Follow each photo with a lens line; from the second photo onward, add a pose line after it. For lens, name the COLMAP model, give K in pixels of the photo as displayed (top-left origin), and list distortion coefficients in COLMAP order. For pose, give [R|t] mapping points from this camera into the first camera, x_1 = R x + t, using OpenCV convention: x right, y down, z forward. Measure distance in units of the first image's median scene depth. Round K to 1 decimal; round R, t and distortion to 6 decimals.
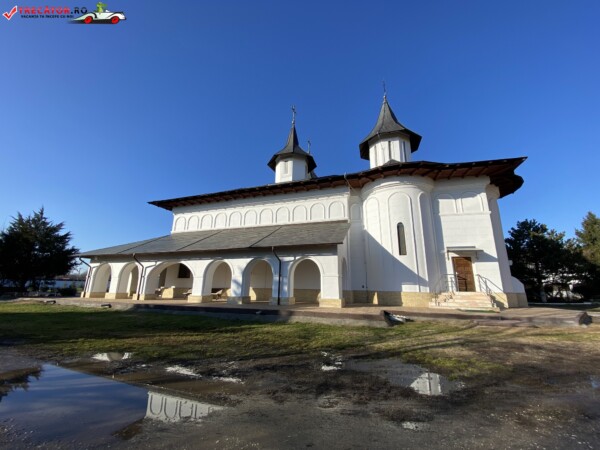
lens RADIAL K [[241.6, 0, 300.0], [0, 241.6, 225.0], [0, 0, 1]] dist [0.028648, -0.027012]
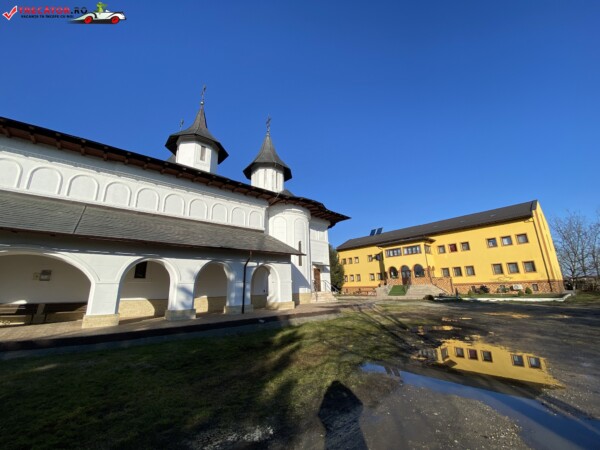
lens RADIAL K [[241.6, 0, 300.0], [0, 241.6, 225.0], [0, 0, 1]] dist [0.028648, -0.027012]
pose [[0.504543, 0.195797, 0.840892, -0.730247], [-0.187766, 0.975519, -0.114483, 0.054166], [-0.842722, -0.100129, 0.528956, 0.302534]]
